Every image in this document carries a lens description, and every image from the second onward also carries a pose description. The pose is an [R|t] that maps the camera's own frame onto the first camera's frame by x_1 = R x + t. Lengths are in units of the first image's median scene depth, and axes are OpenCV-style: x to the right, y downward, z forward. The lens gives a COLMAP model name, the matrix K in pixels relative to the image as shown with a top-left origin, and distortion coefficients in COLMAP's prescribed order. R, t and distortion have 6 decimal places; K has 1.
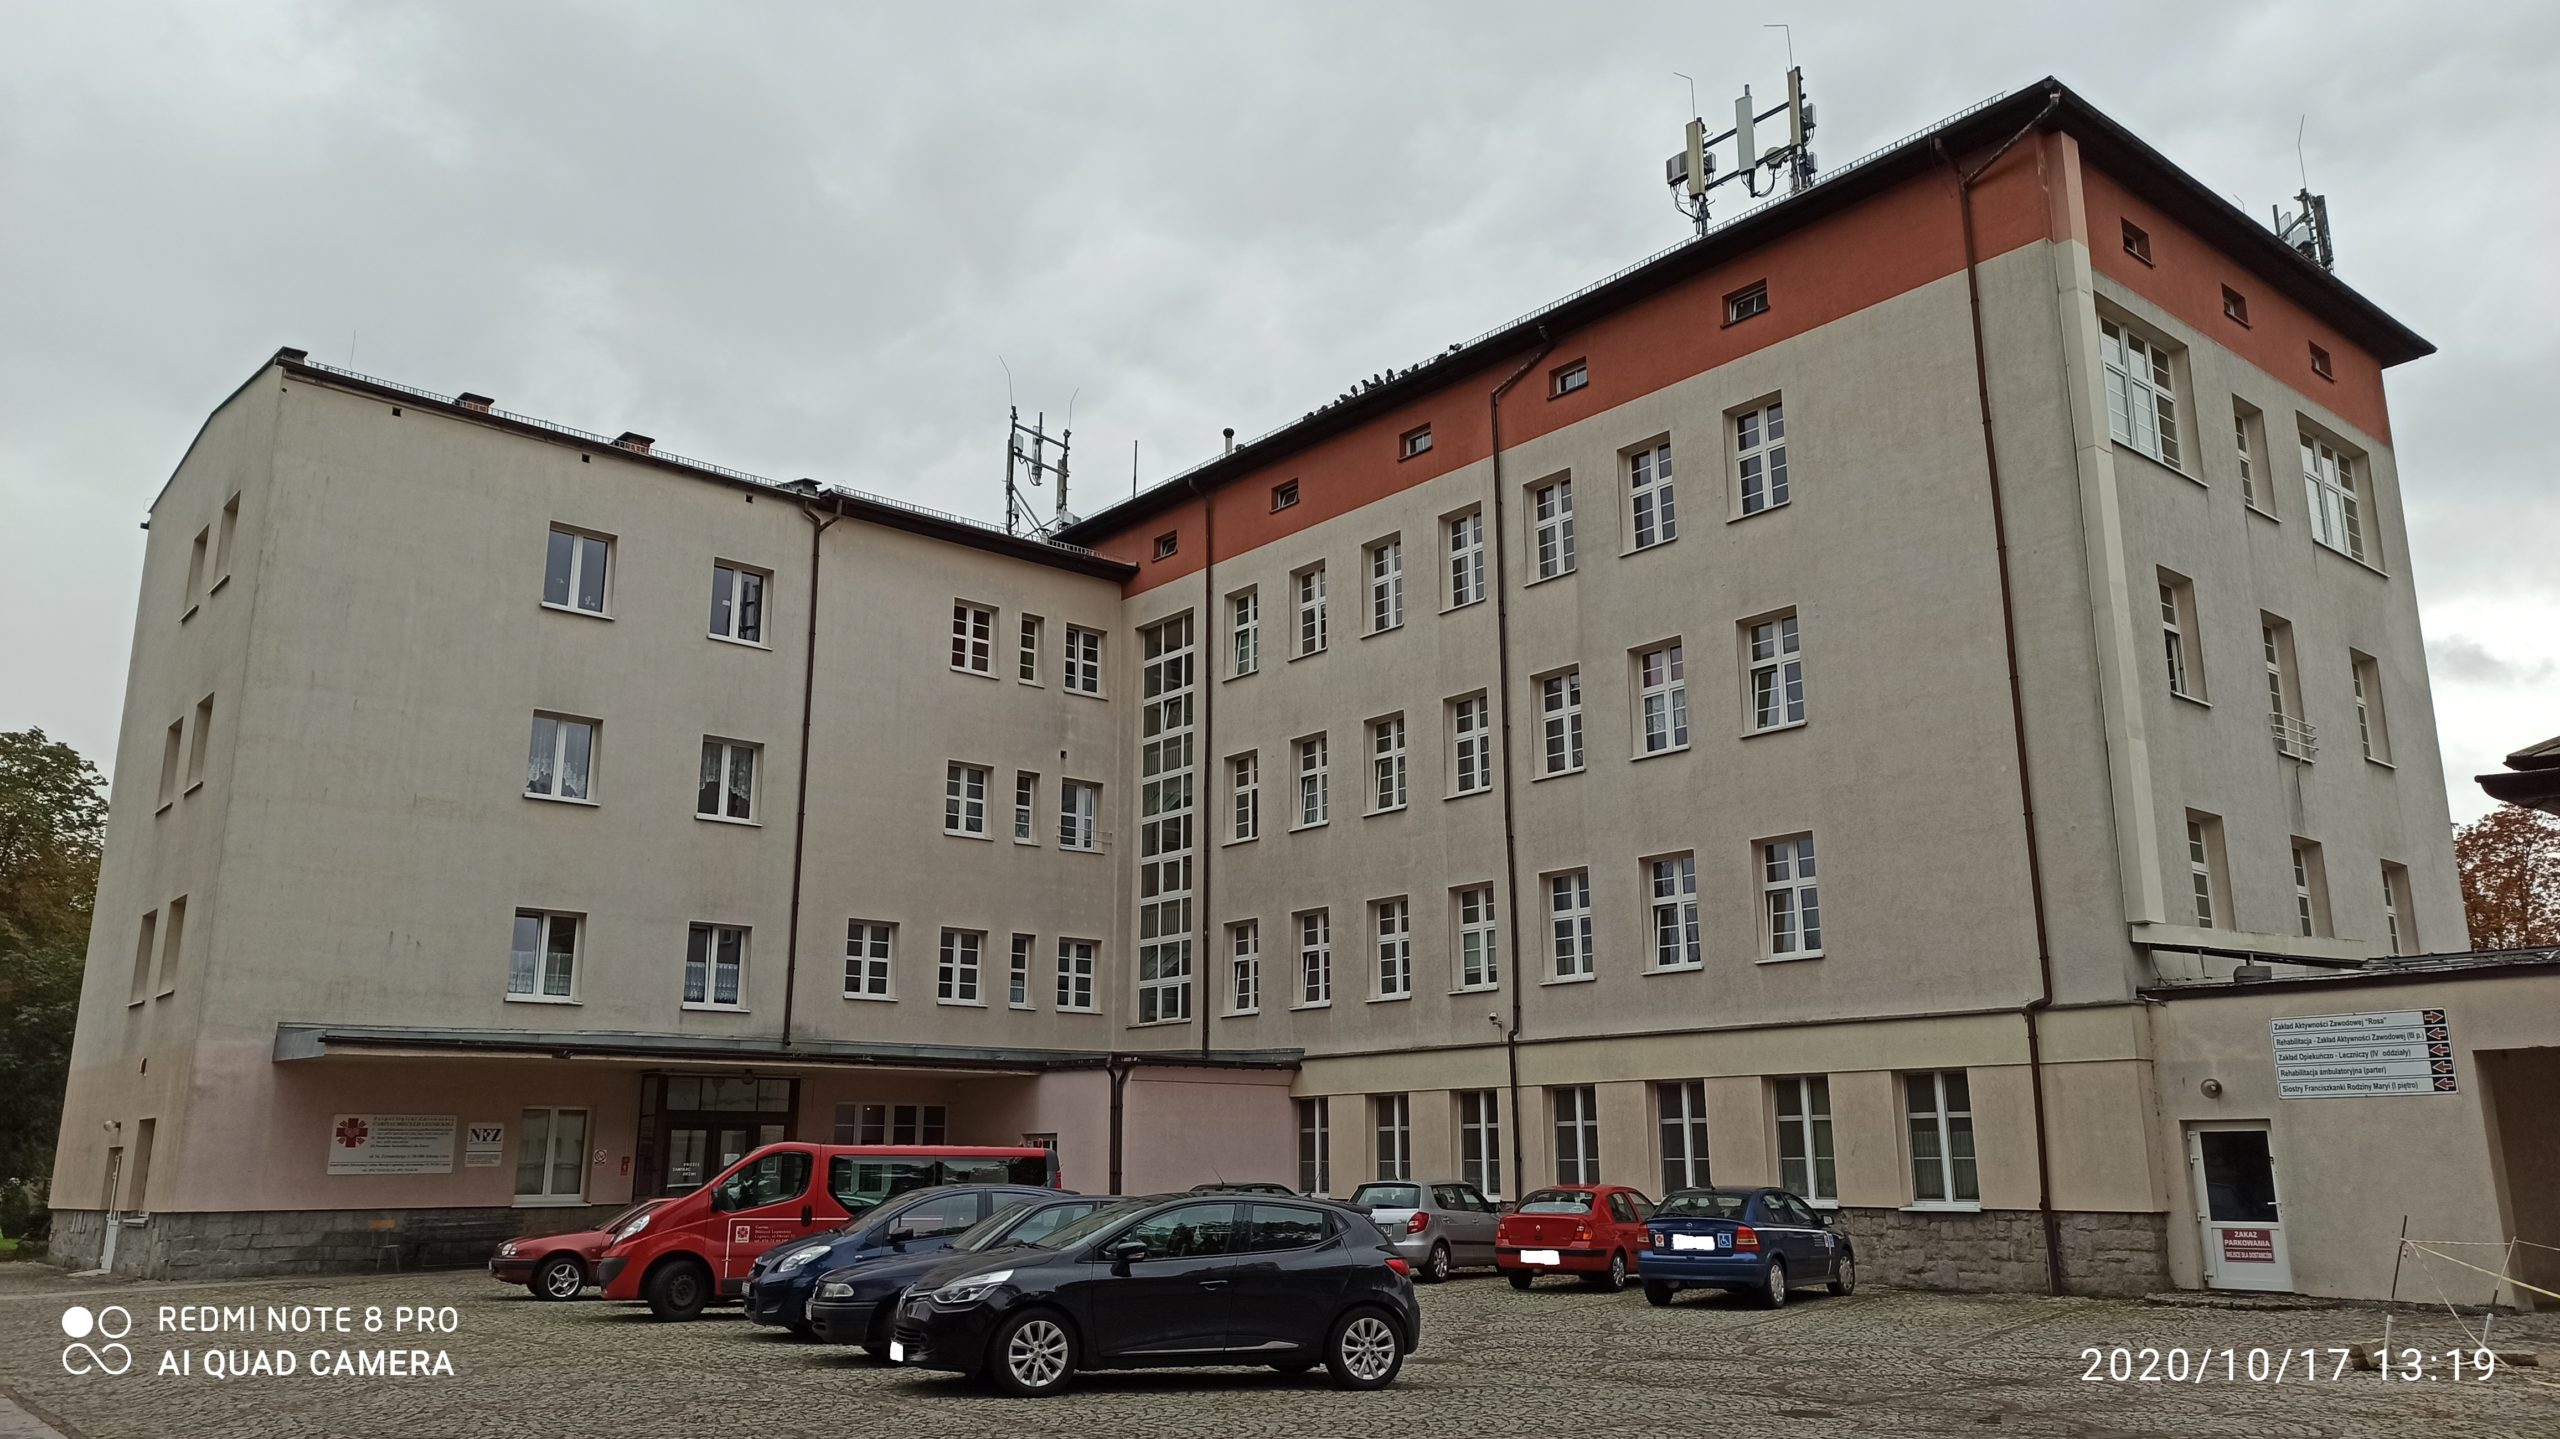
lens RADIAL K [[1861.1, 0, 1280.0], [0, 1861.1, 719.5], [0, 0, 1]] dist [0.036078, -0.001515]
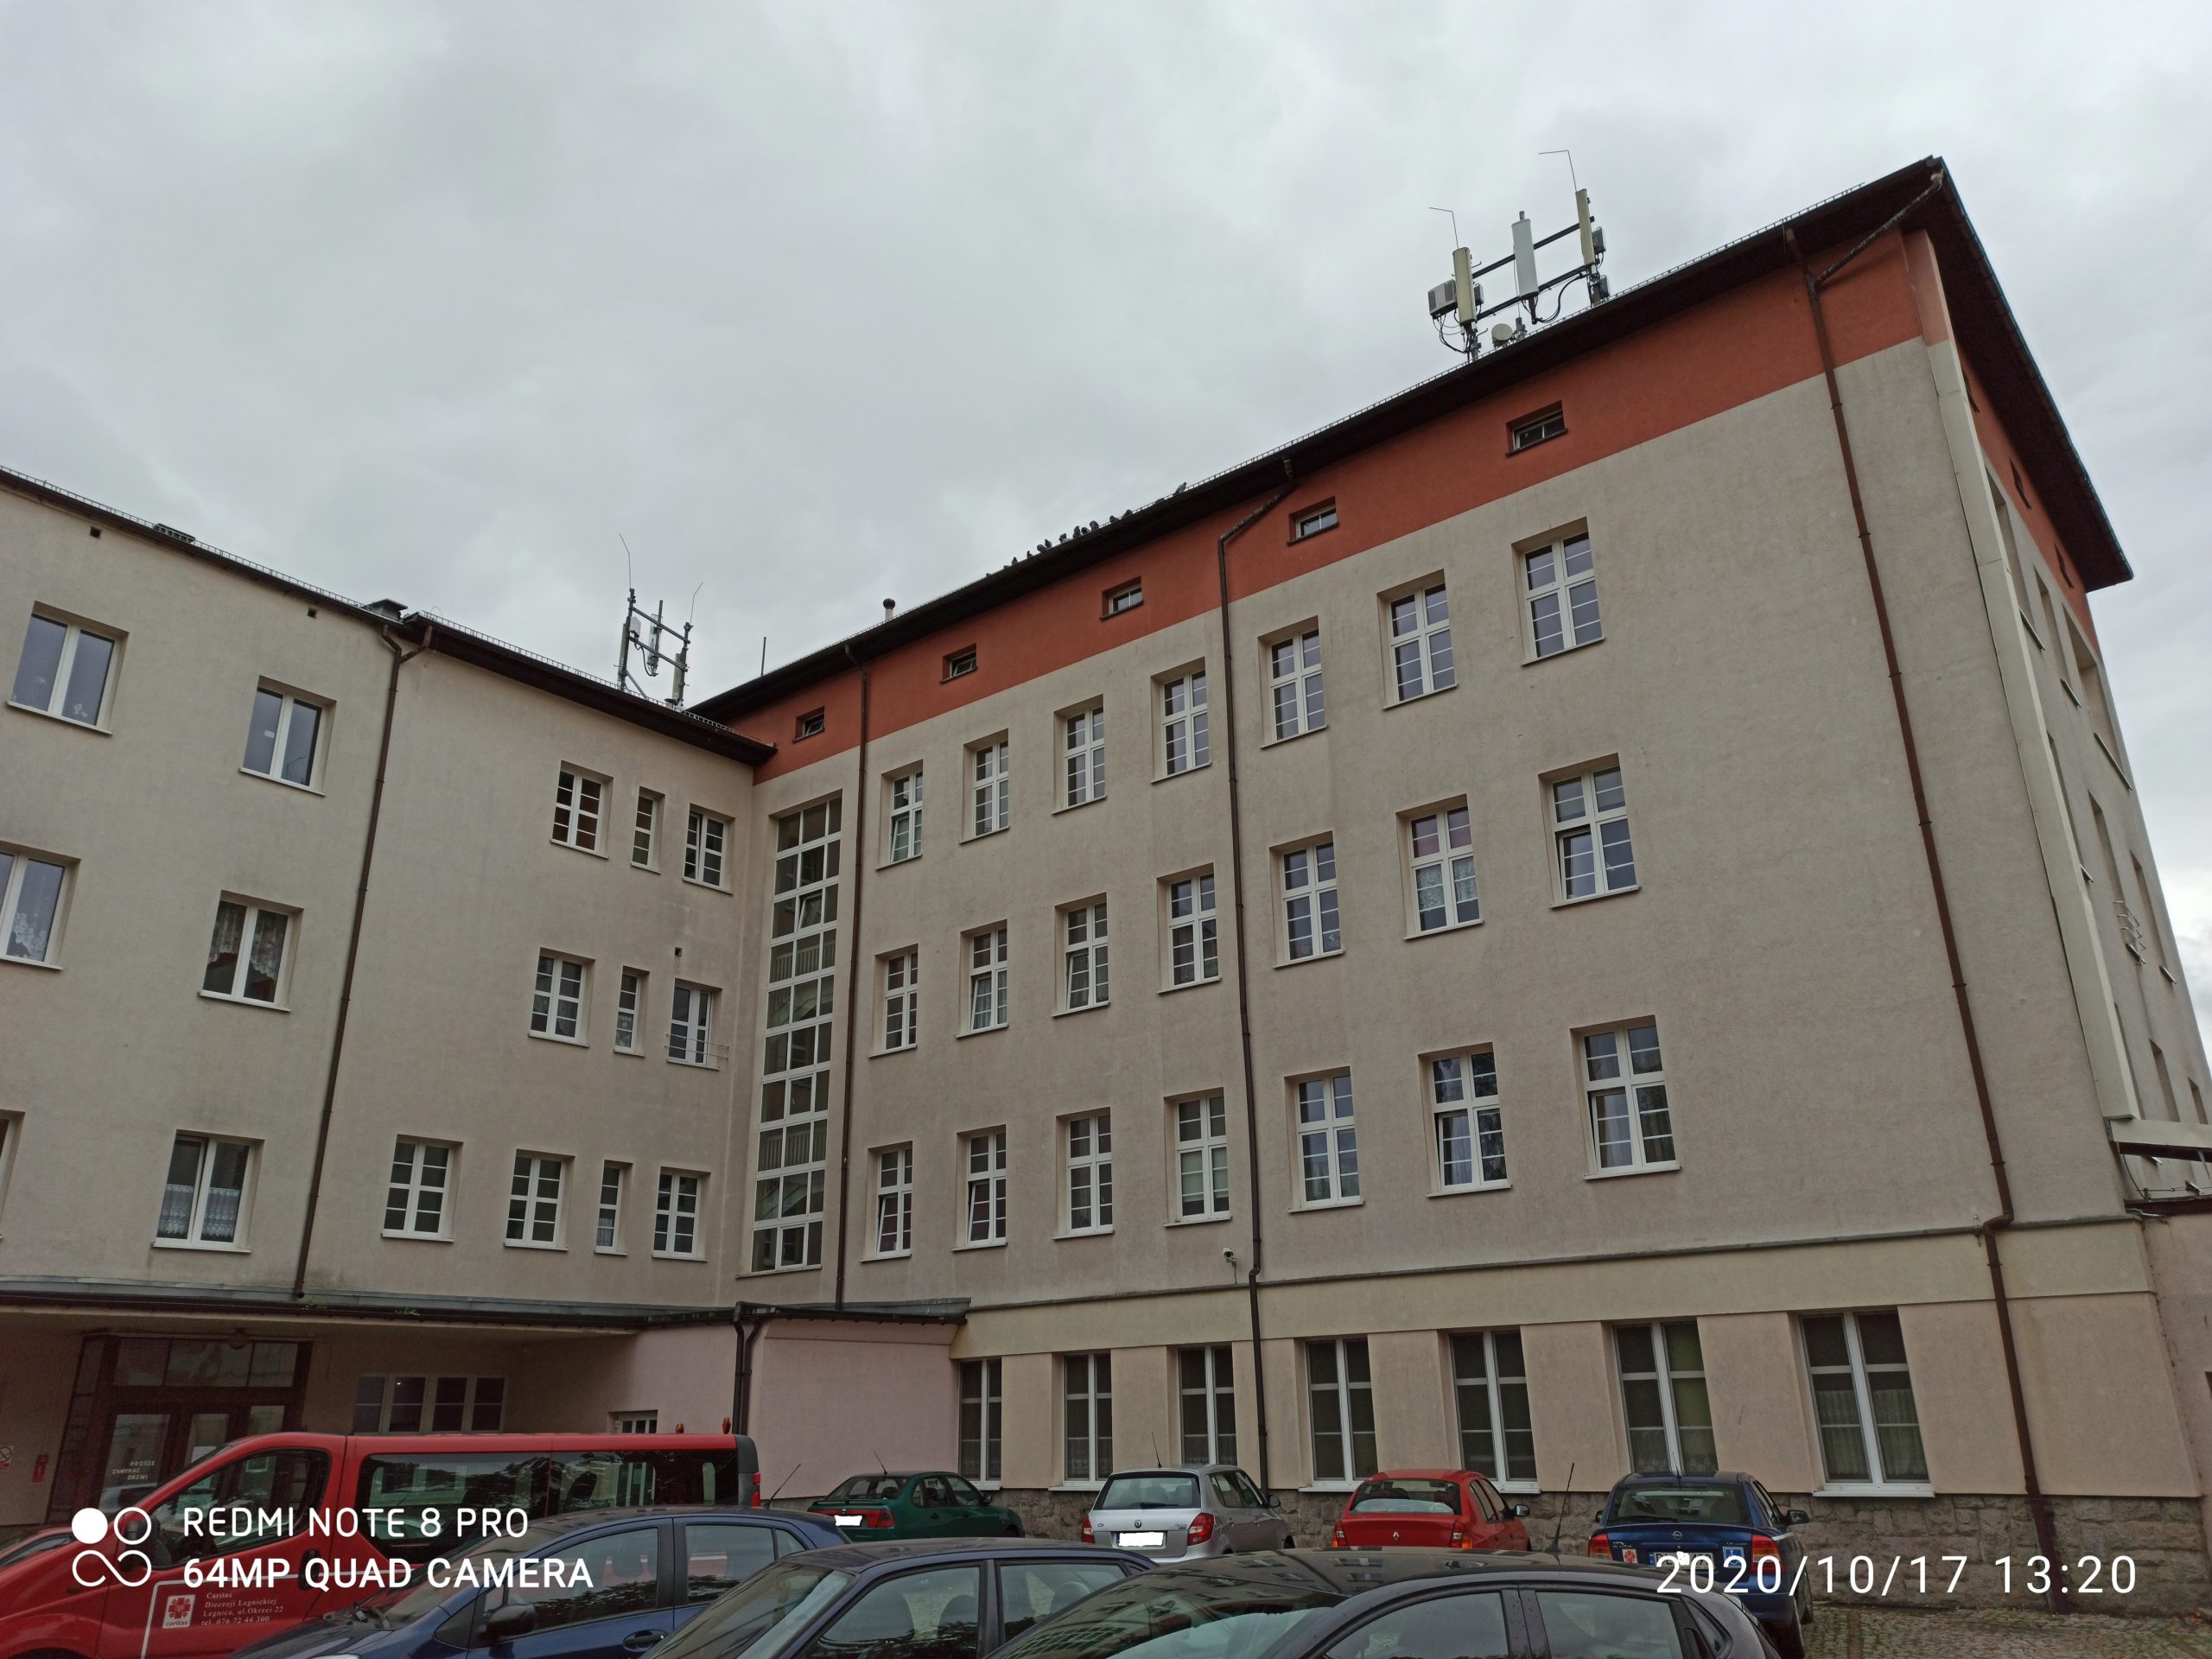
lens RADIAL K [[1588.5, 0, 1106.0], [0, 1588.5, 829.5], [0, 0, 1]] dist [0.047605, -0.042397]
pose [[0.981540, 0.051890, 0.184082, -0.070168], [-0.028299, 0.991300, -0.128541, 0.059936], [-0.189150, 0.120959, 0.974470, 0.272866]]
